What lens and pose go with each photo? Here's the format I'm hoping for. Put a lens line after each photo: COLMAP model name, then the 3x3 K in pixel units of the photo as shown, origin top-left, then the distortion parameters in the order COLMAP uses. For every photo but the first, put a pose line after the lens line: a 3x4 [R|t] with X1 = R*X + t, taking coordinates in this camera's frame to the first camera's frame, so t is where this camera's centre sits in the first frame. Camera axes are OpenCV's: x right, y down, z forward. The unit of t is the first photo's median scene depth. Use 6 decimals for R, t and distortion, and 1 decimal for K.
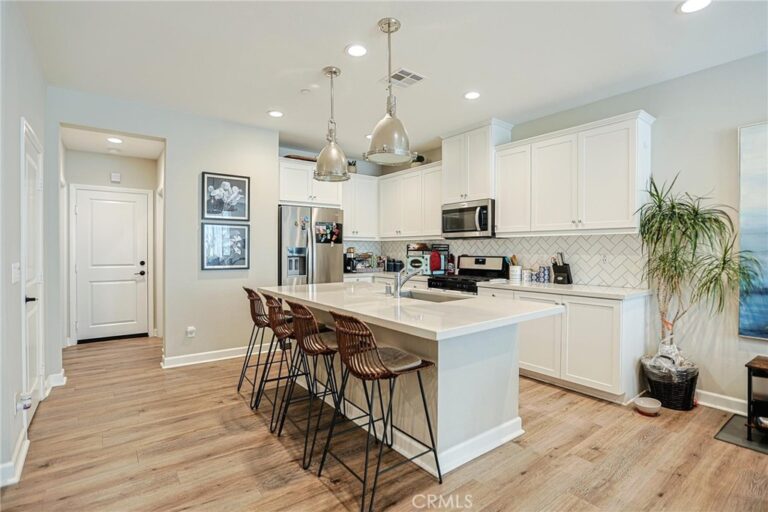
lens RADIAL K [[375.4, 0, 384.0], [0, 375.4, 256.0], [0, 0, 1]] dist [-0.001815, 0.001049]
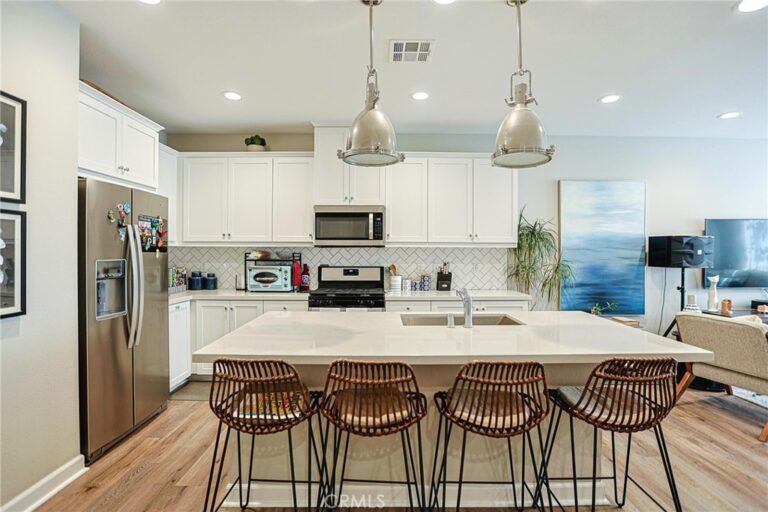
lens RADIAL K [[375.4, 0, 384.0], [0, 375.4, 256.0], [0, 0, 1]] dist [-0.001815, 0.001049]
pose [[0.611080, -0.009750, 0.791509, -0.451556], [0.011761, 0.999926, 0.003237, -0.029287], [-0.791482, 0.007330, 0.611149, 0.414742]]
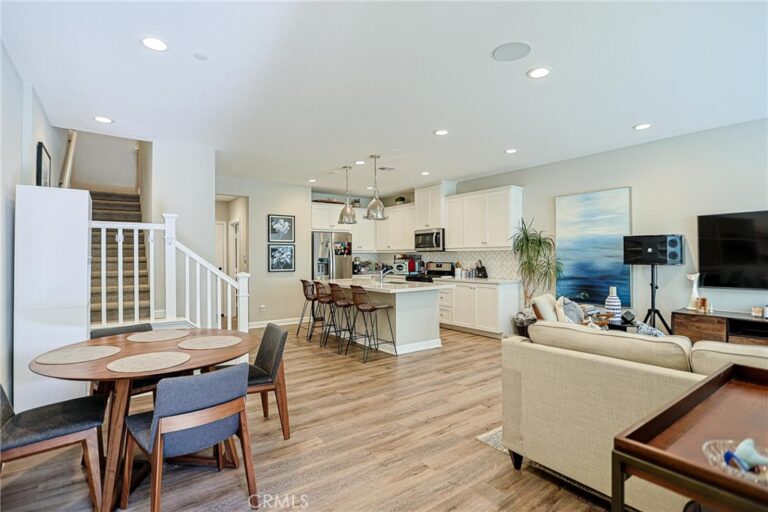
lens RADIAL K [[375.4, 0, 384.0], [0, 375.4, 256.0], [0, 0, 1]] dist [-0.001815, 0.001049]
pose [[0.999893, -0.009372, -0.011227, 0.046498], [0.009160, 0.999782, -0.018787, 0.000886], [0.011400, 0.018682, 0.999760, -0.635856]]
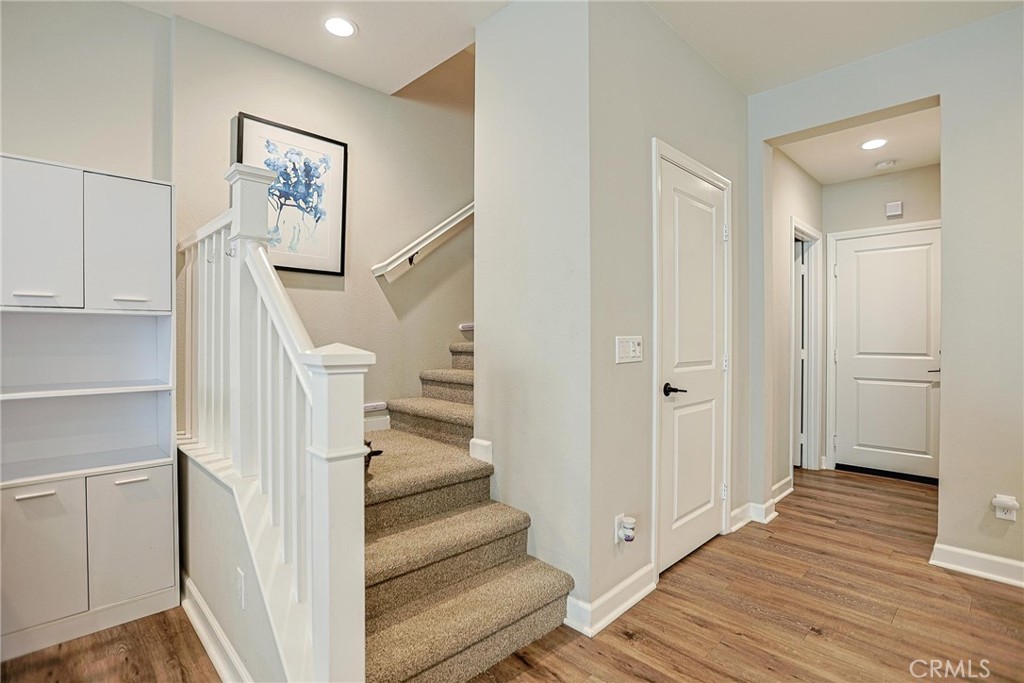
lens RADIAL K [[486.8, 0, 512.0], [0, 486.8, 341.5], [0, 0, 1]] dist [-0.016546, 0.000407]
pose [[0.133585, 0.001108, -0.991037, -0.033528], [-0.016491, 0.999863, -0.001105, 0.016308], [0.990900, 0.016490, 0.133585, 0.325639]]
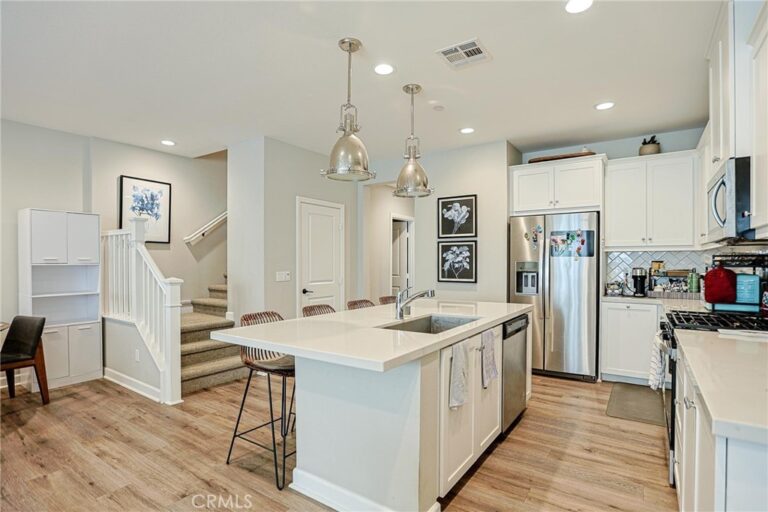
lens RADIAL K [[387.7, 0, 387.6], [0, 387.7, 264.4], [0, 0, 1]] dist [-0.009905, 0.001014]
pose [[0.327584, 0.003722, -0.944815, 0.577337], [-0.013327, 0.999911, -0.000682, -0.012910], [0.944728, 0.012815, 0.327605, 0.421969]]
